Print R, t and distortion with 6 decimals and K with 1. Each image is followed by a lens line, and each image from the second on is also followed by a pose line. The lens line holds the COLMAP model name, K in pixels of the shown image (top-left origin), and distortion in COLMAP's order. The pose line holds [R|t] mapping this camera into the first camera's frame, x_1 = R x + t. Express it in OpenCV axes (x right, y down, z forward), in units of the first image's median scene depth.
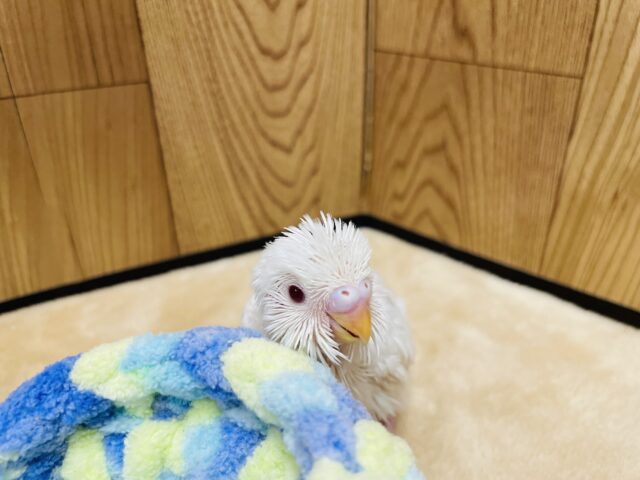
lens RADIAL K [[500.1, 0, 318.4], [0, 500.1, 248.7], [0, 0, 1]] dist [0.006210, -0.071224]
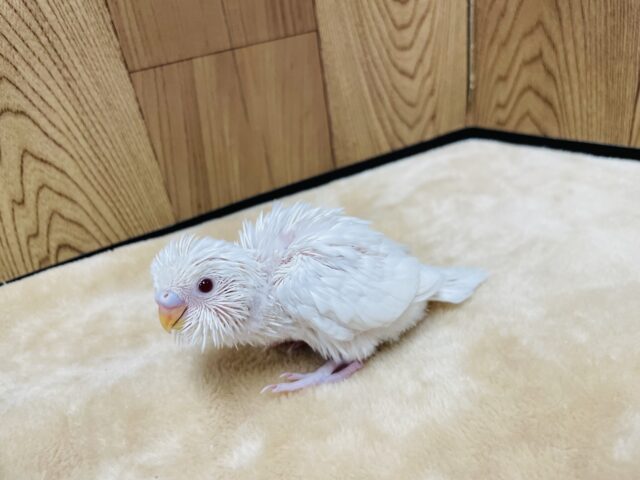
lens RADIAL K [[485.8, 0, 312.5], [0, 485.8, 240.7], [0, 0, 1]] dist [-0.001779, -0.052542]
pose [[0.989311, -0.097413, -0.108509, -0.236213], [0.100332, 0.994716, 0.021760, 0.178882], [0.105816, -0.032415, 0.993857, -0.288945]]
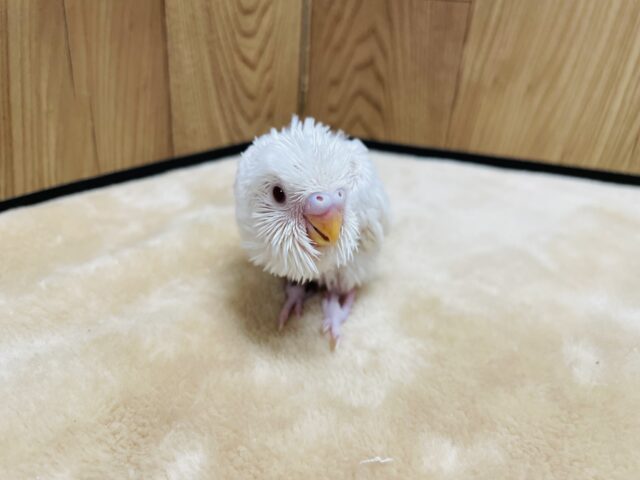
lens RADIAL K [[485.8, 0, 312.5], [0, 485.8, 240.7], [0, 0, 1]] dist [-0.001779, -0.052542]
pose [[0.924574, -0.116519, 0.362749, -0.437538], [0.128671, 0.991643, -0.009428, 0.270527], [-0.358618, 0.055392, 0.931839, -0.138506]]
